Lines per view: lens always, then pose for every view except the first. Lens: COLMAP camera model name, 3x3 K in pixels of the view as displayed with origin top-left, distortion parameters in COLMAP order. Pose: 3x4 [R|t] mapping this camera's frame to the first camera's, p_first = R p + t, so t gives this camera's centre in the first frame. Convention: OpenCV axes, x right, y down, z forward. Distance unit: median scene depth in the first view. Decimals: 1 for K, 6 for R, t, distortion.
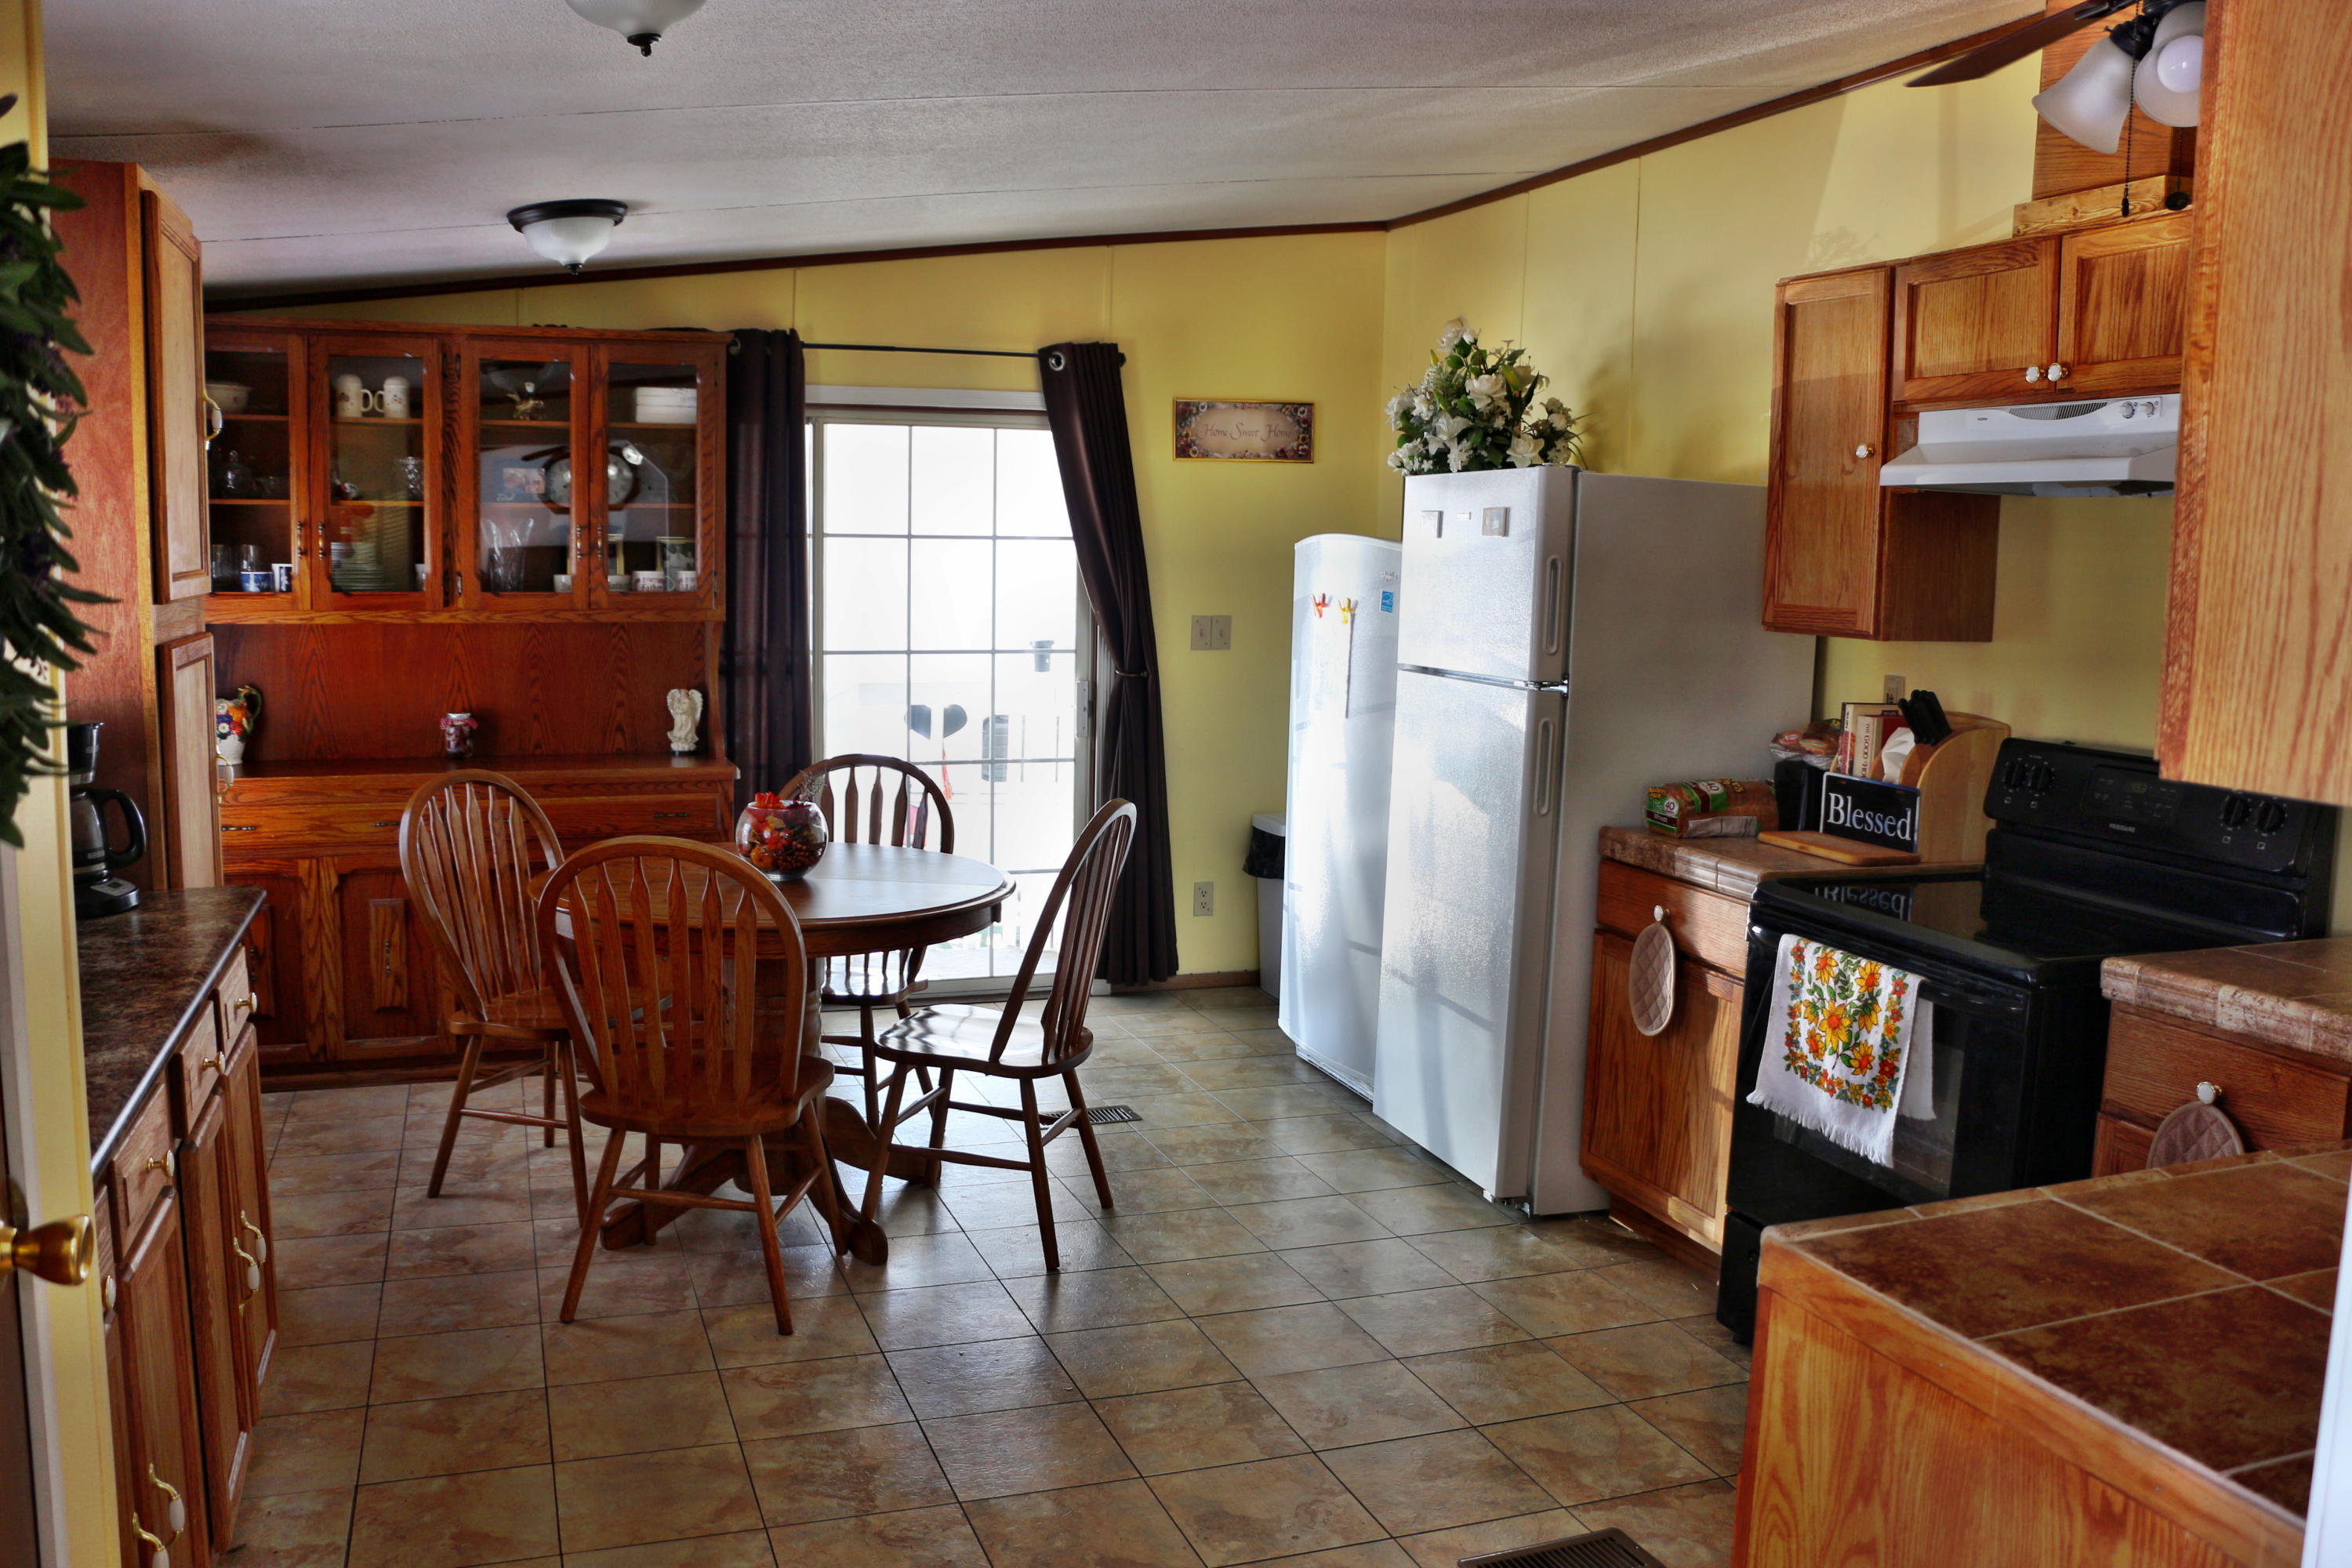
lens RADIAL K [[1961.6, 0, 1190.5], [0, 1961.6, 801.2], [0, 0, 1]] dist [-0.188517, 0.169802]
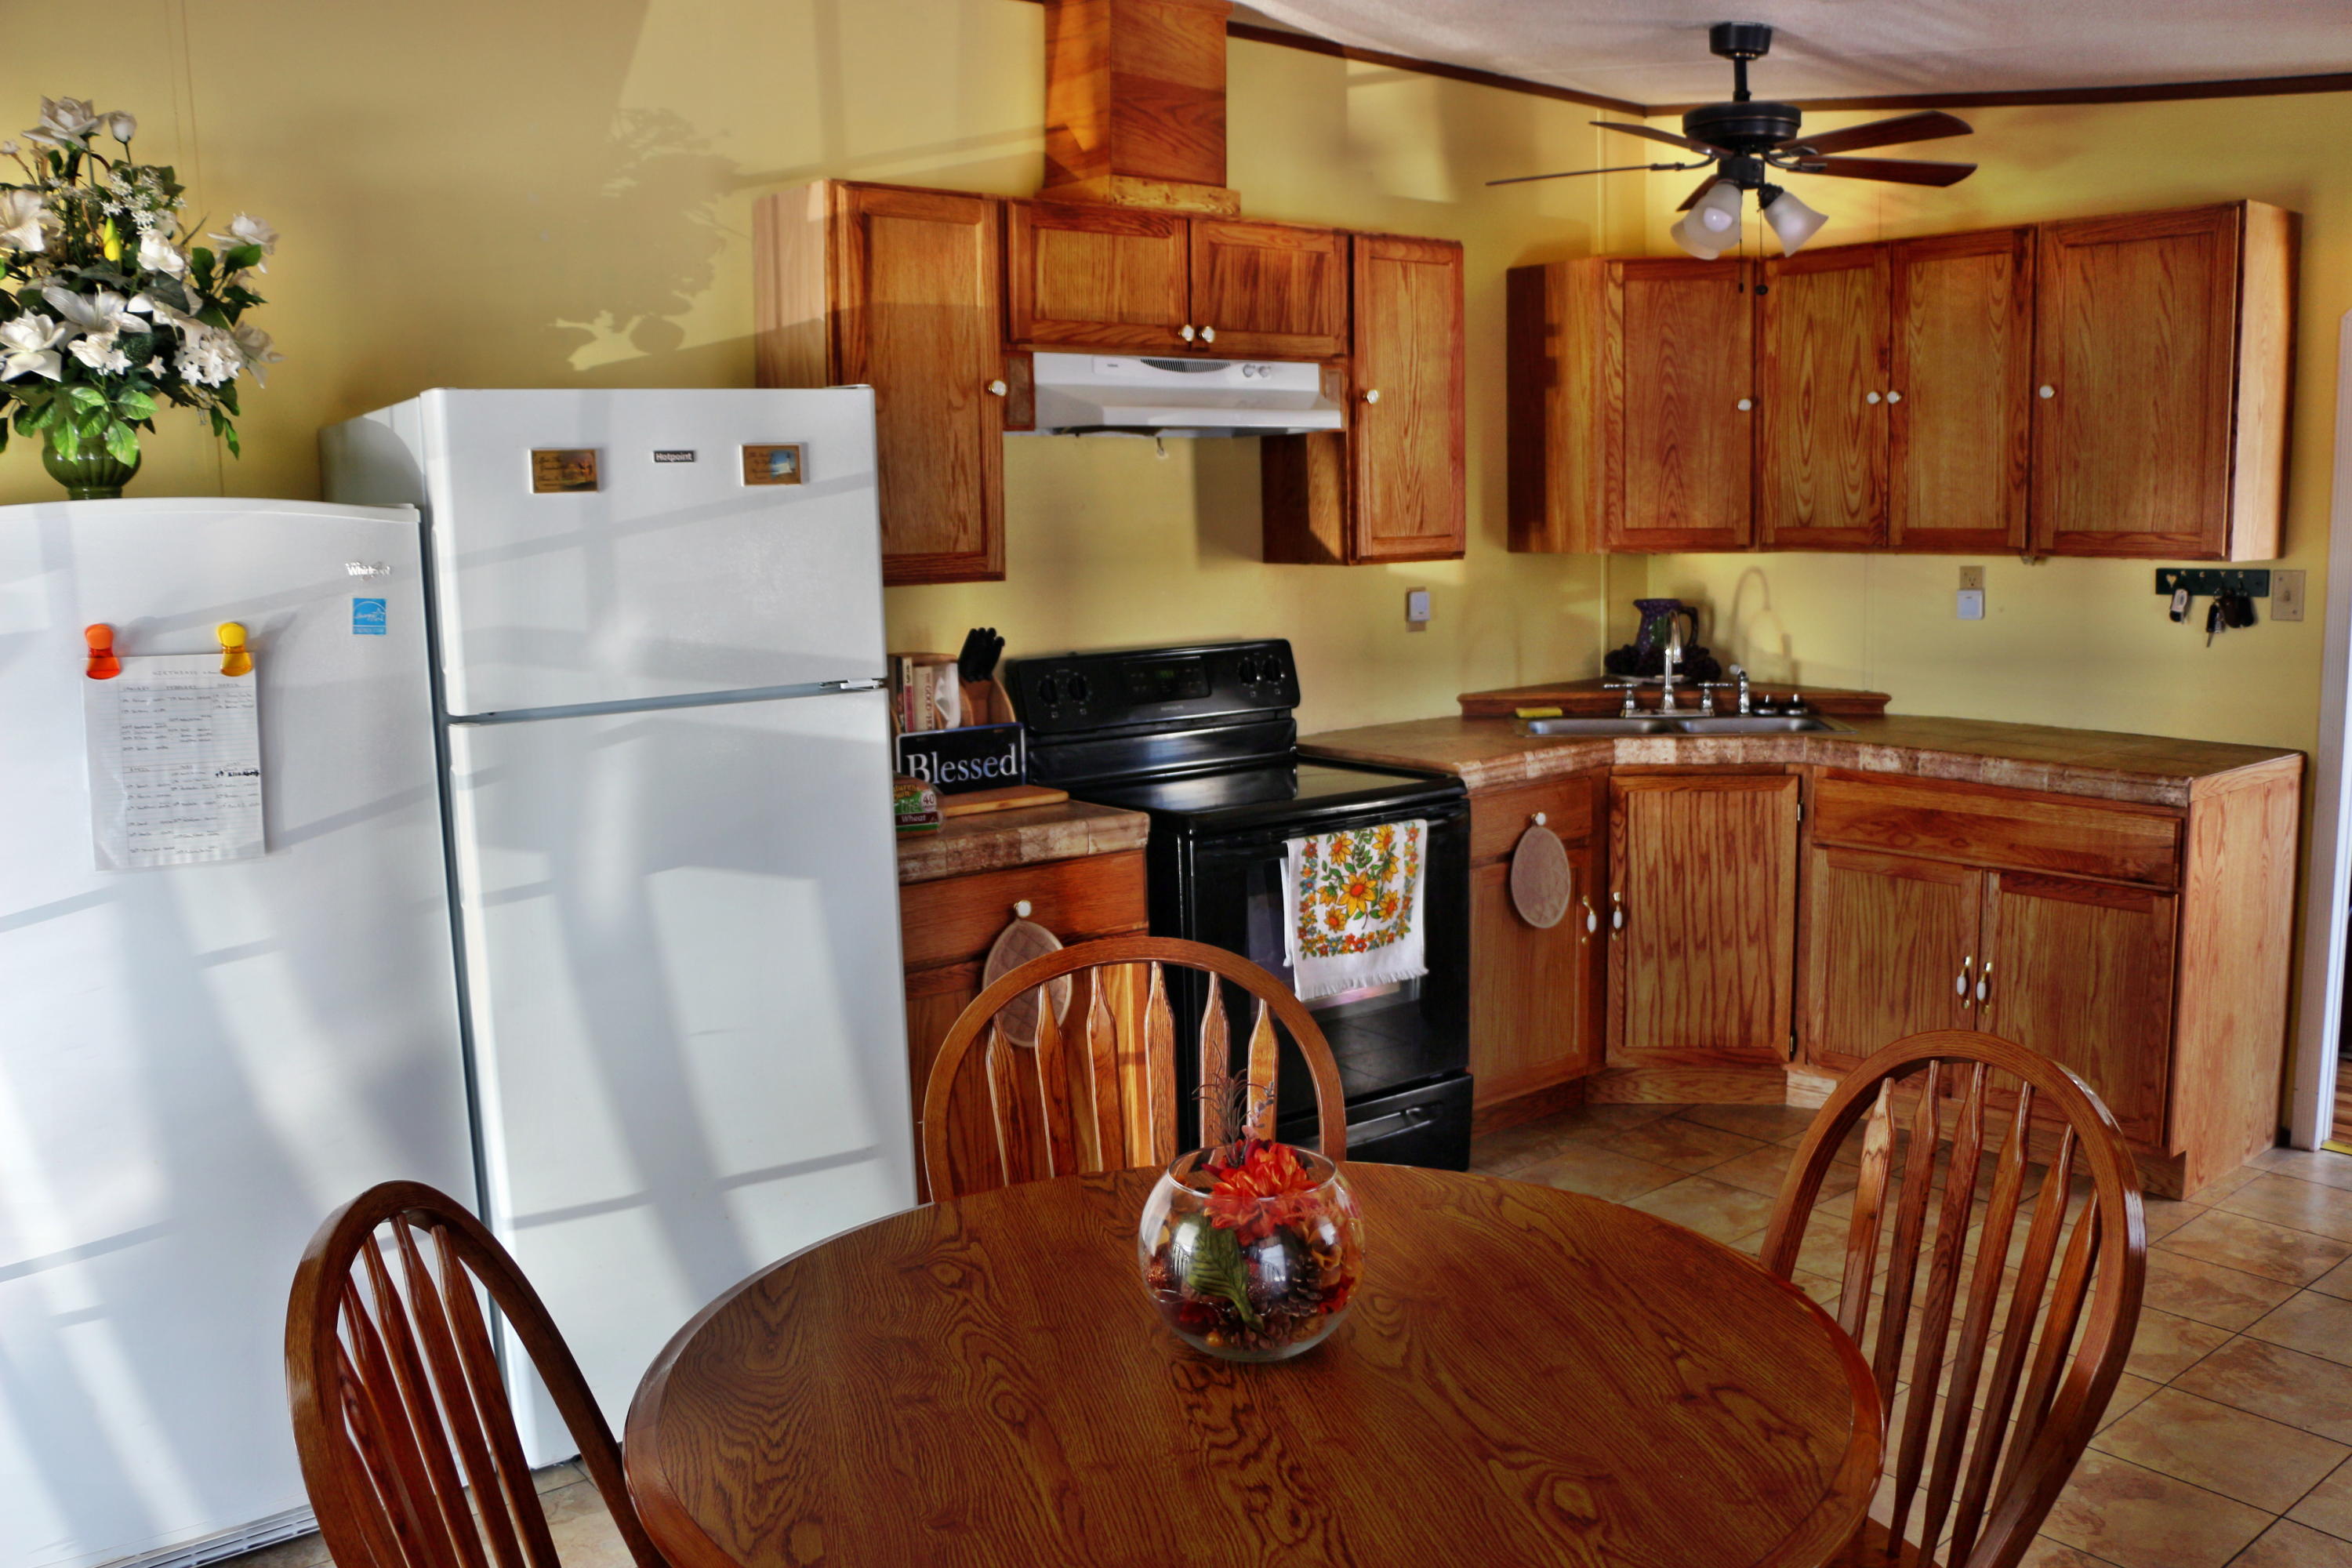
lens RADIAL K [[1961.6, 0, 1190.5], [0, 1961.6, 801.2], [0, 0, 1]] dist [-0.188517, 0.169802]
pose [[-0.333675, -0.155785, 0.929727, -0.717629], [0.132878, 0.968631, 0.209993, -0.197706], [-0.933276, 0.193610, -0.302508, 1.421019]]
